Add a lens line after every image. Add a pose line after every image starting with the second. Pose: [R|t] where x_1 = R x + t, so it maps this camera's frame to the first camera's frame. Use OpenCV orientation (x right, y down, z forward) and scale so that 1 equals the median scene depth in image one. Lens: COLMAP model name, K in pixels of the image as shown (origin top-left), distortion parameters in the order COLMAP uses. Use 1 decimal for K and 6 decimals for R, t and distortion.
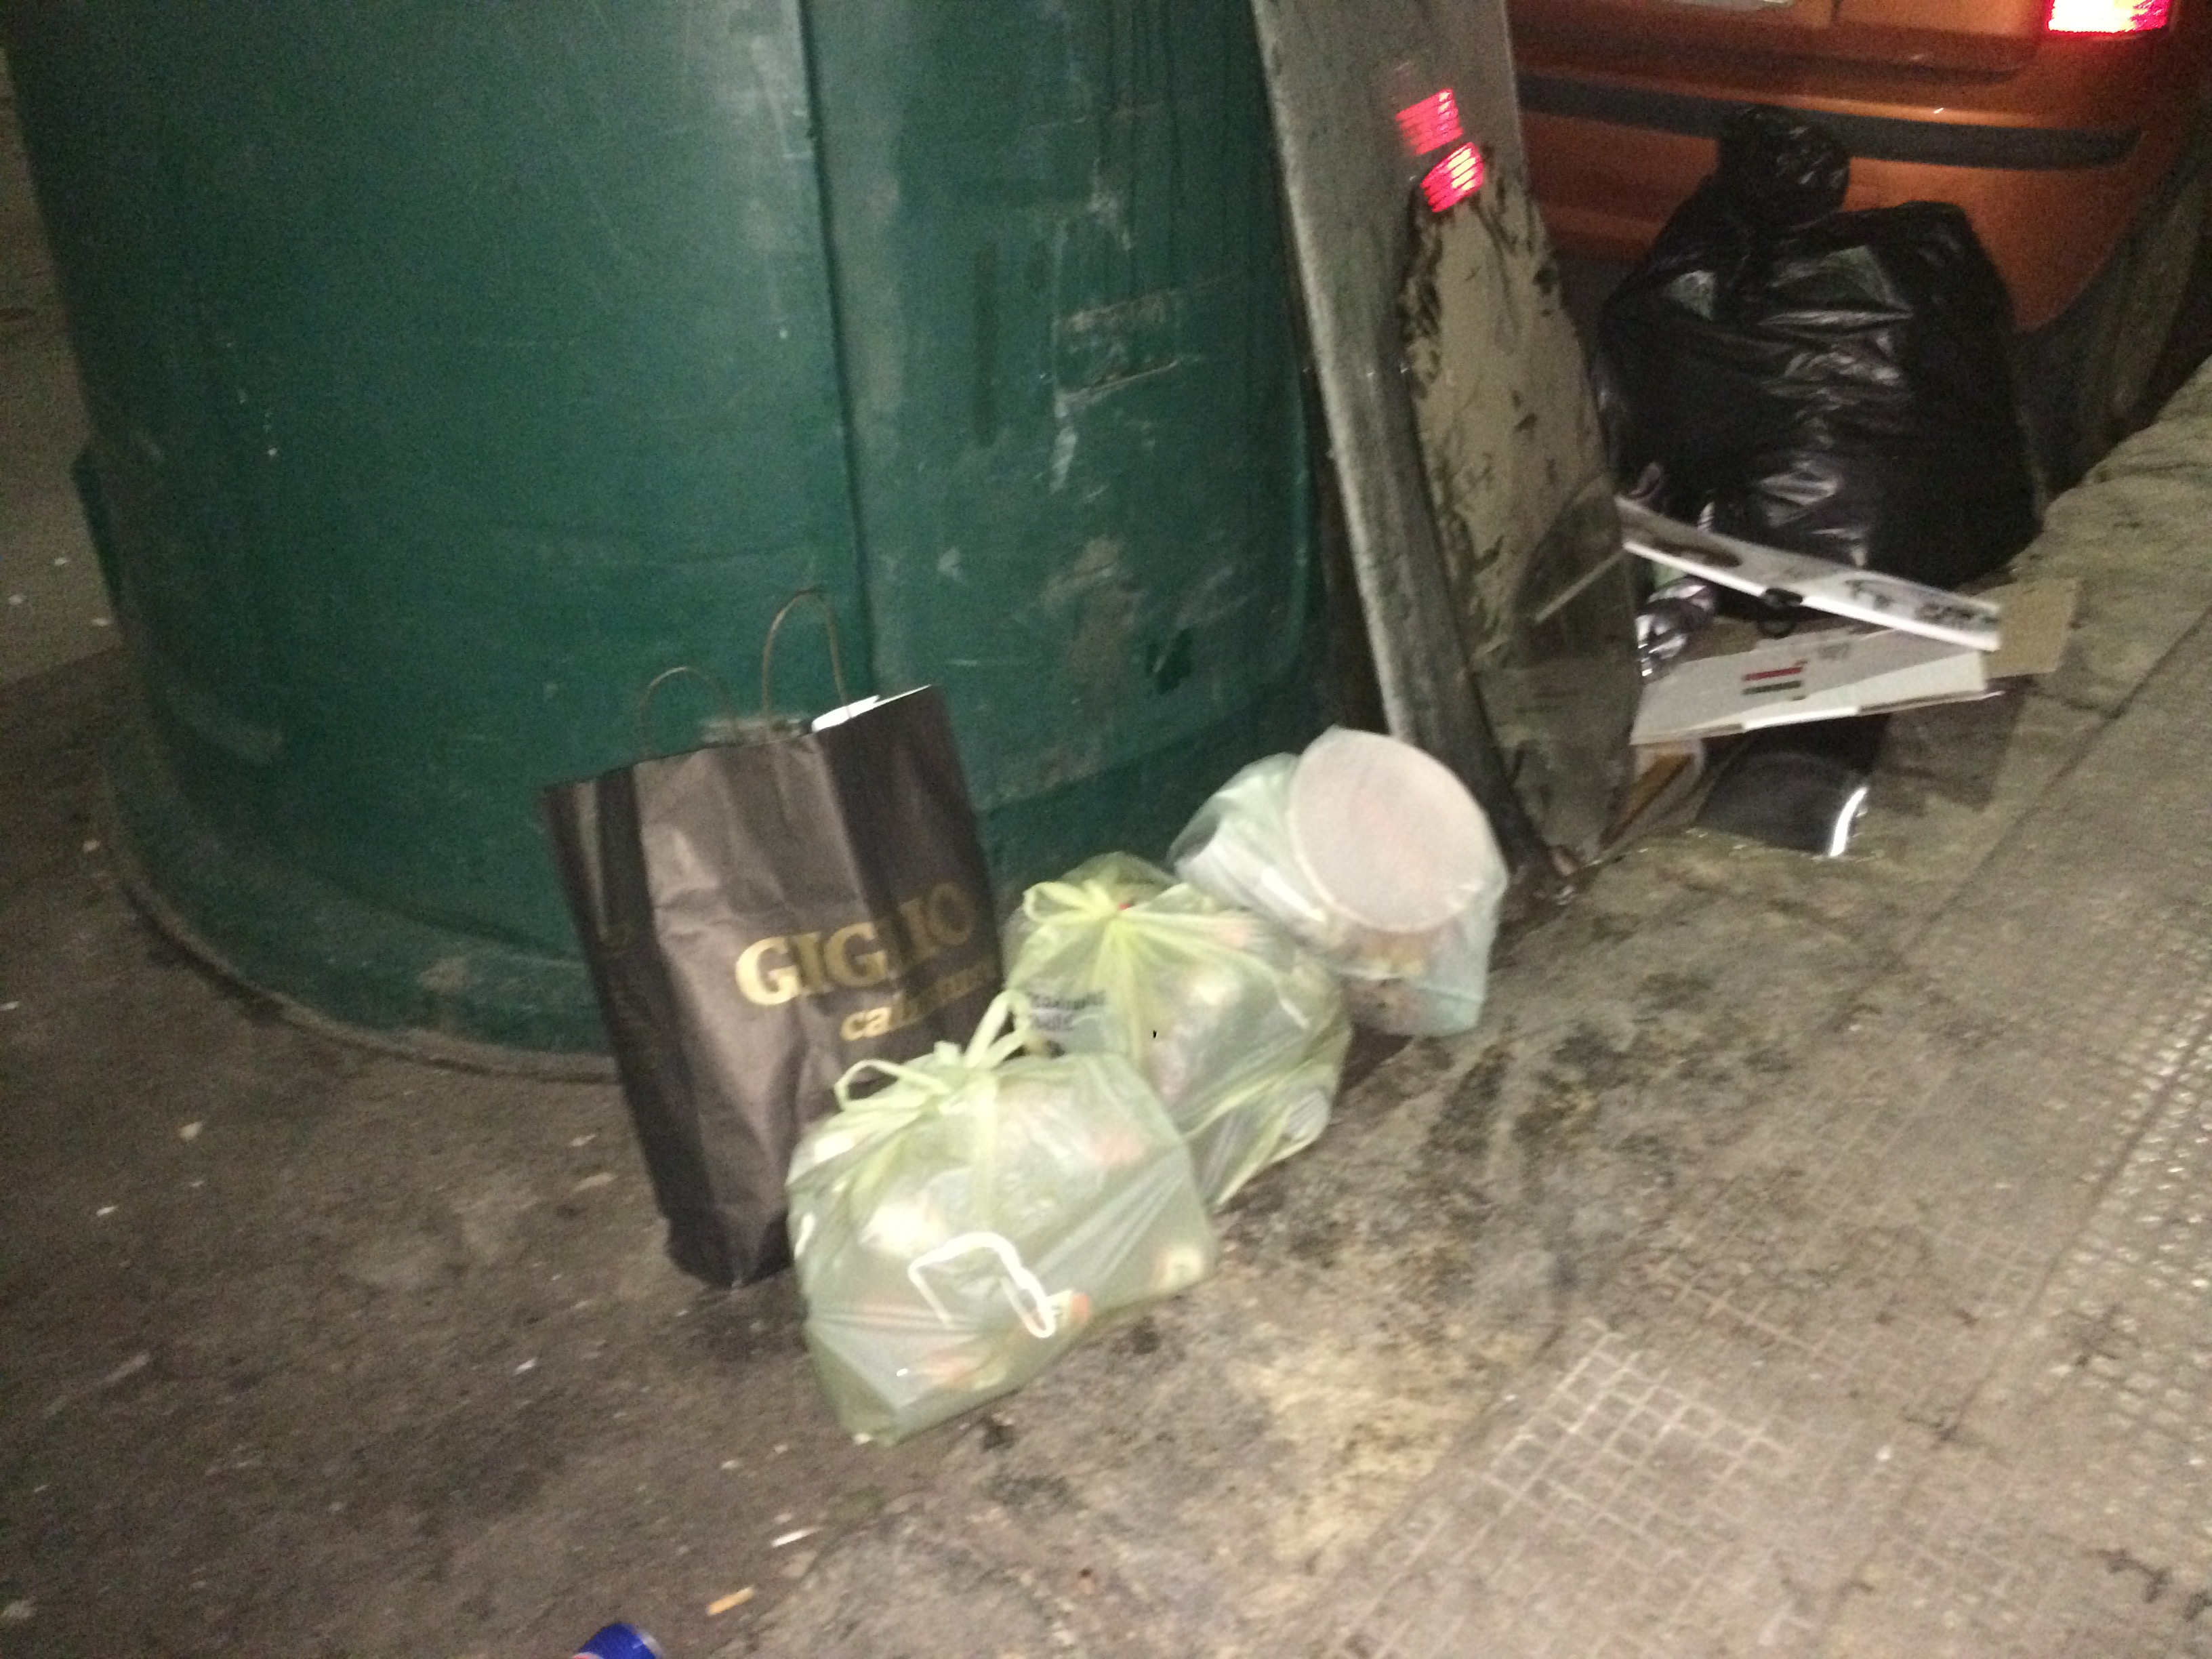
lens RADIAL K [[1889.8, 0, 1106.0], [0, 1889.8, 829.5], [0, 0, 1]] dist [0.136177, -0.203914]
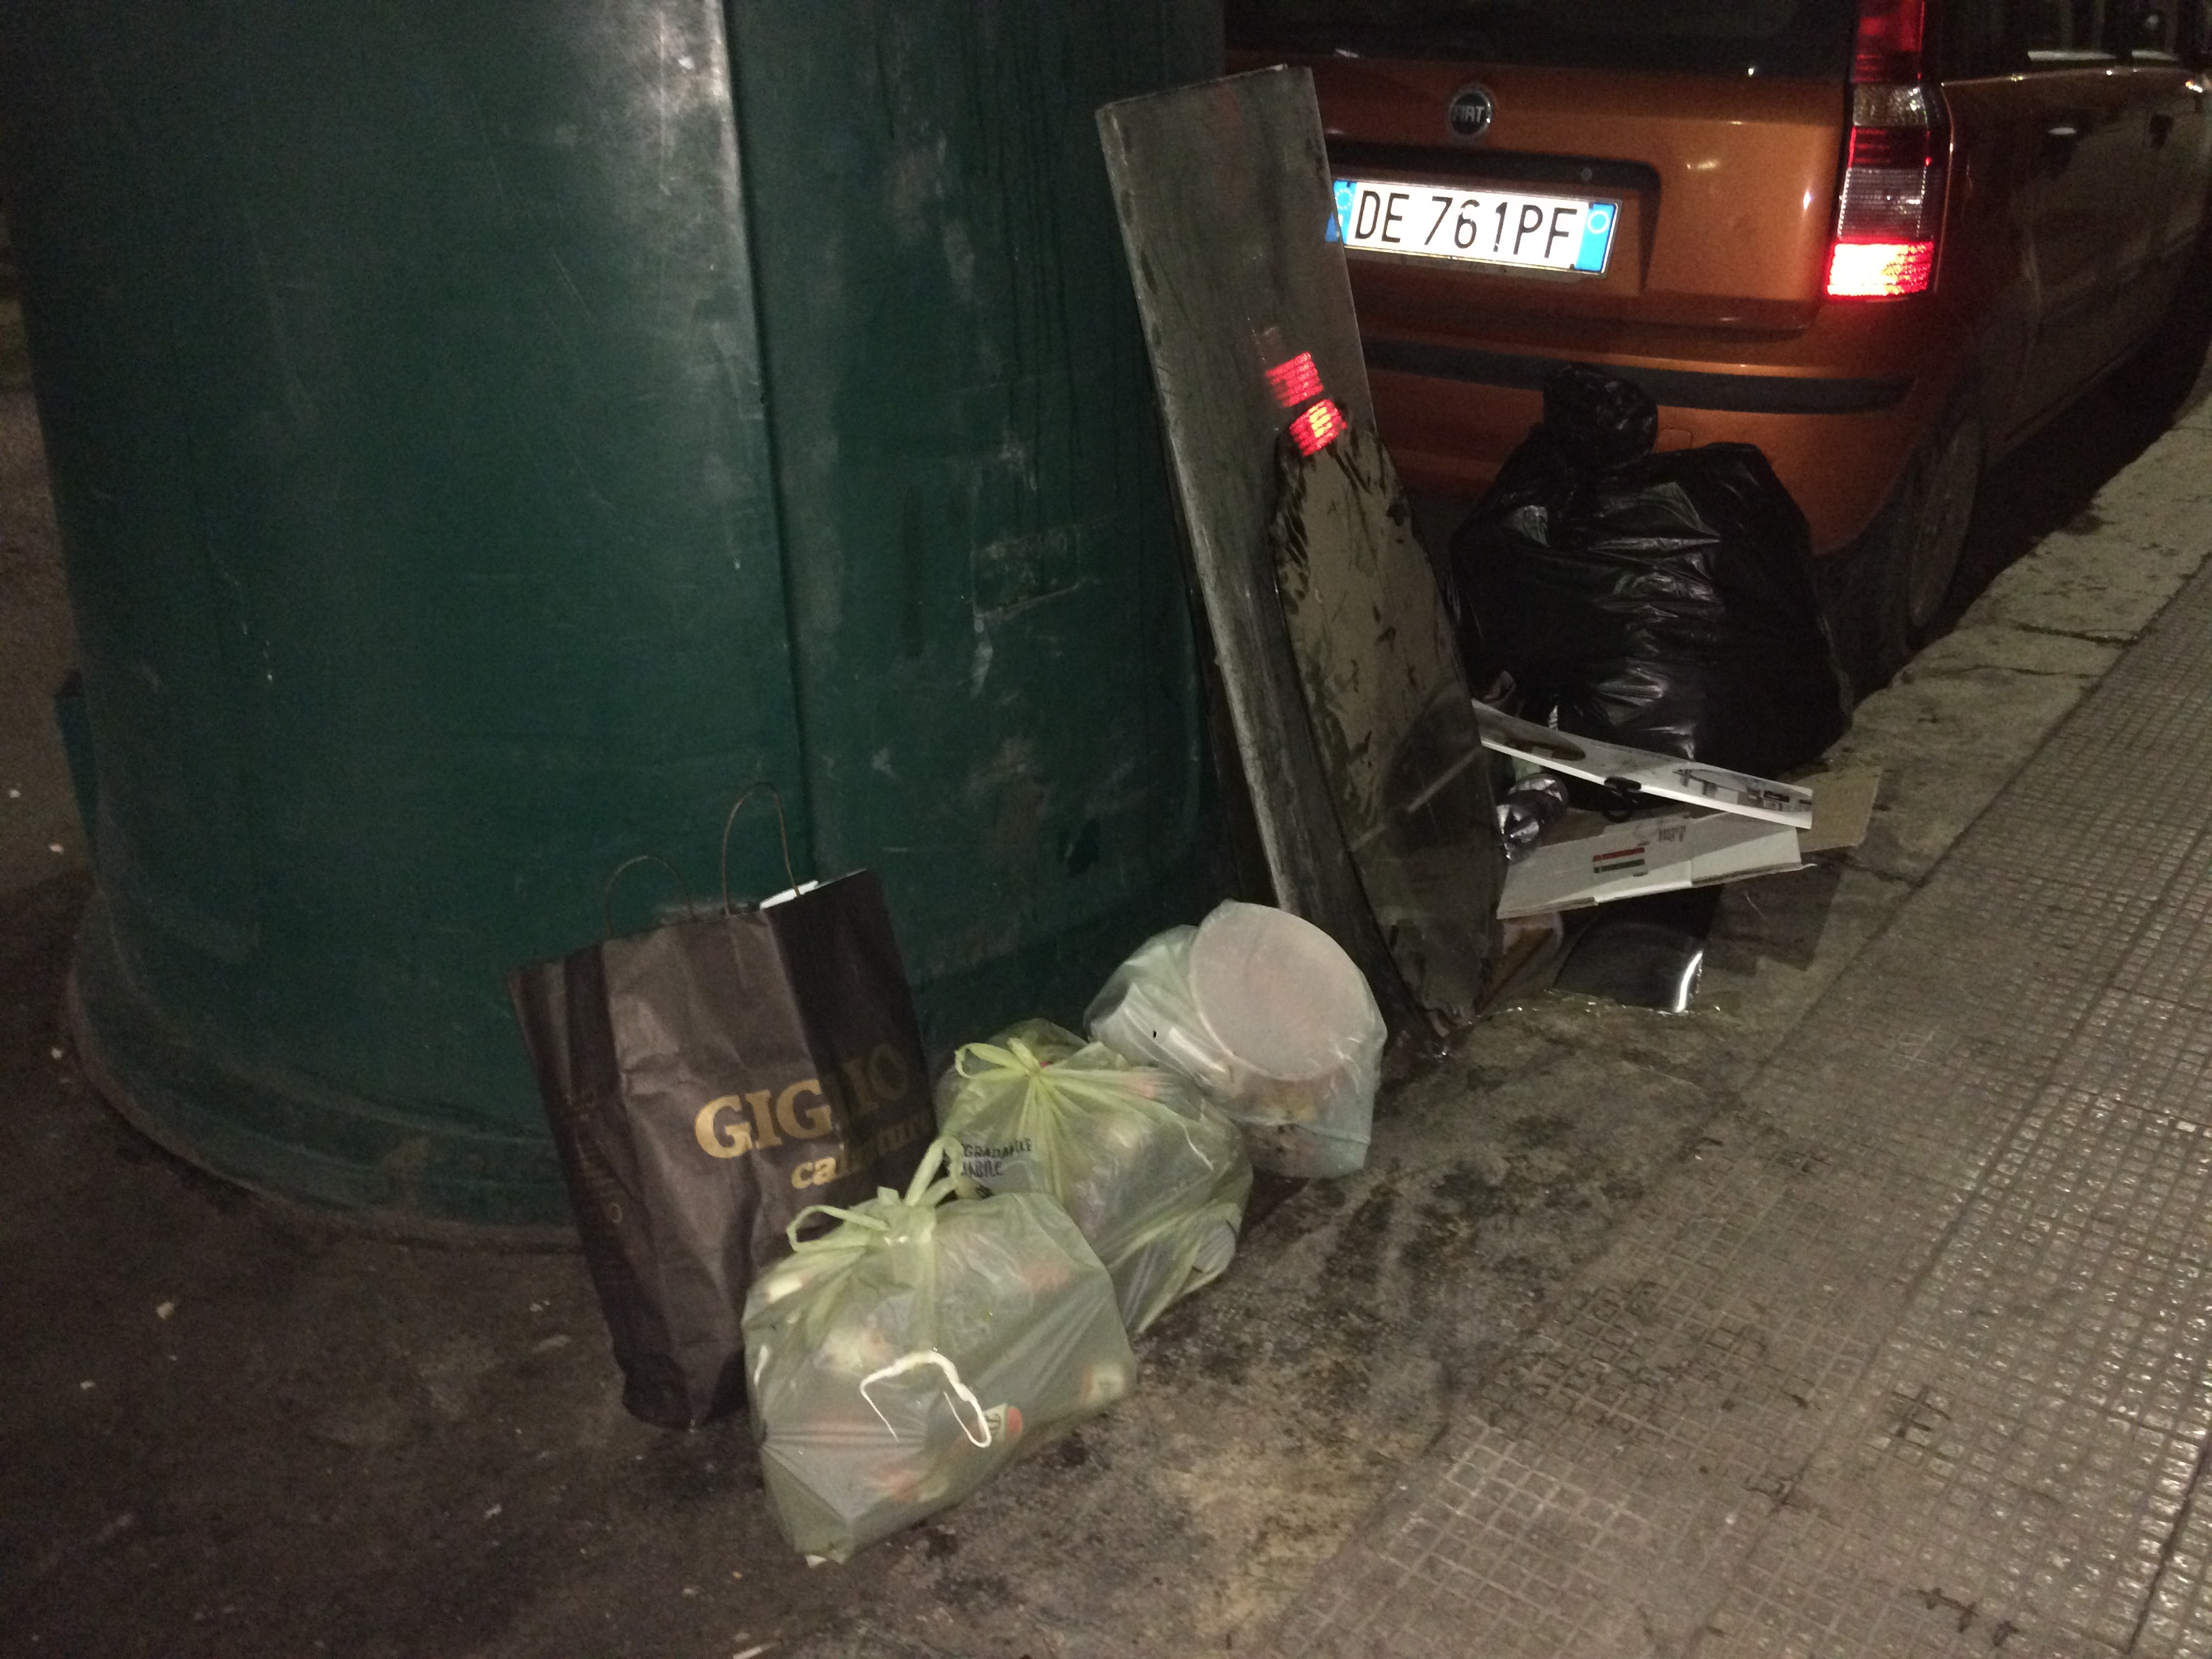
lens RADIAL K [[1889.8, 0, 1106.0], [0, 1889.8, 829.5], [0, 0, 1]] dist [0.136177, -0.203914]
pose [[0.998421, -0.021323, 0.051975, -0.009397], [0.027284, 0.992777, -0.116829, 0.036027], [-0.049109, 0.118063, 0.991791, -0.119221]]
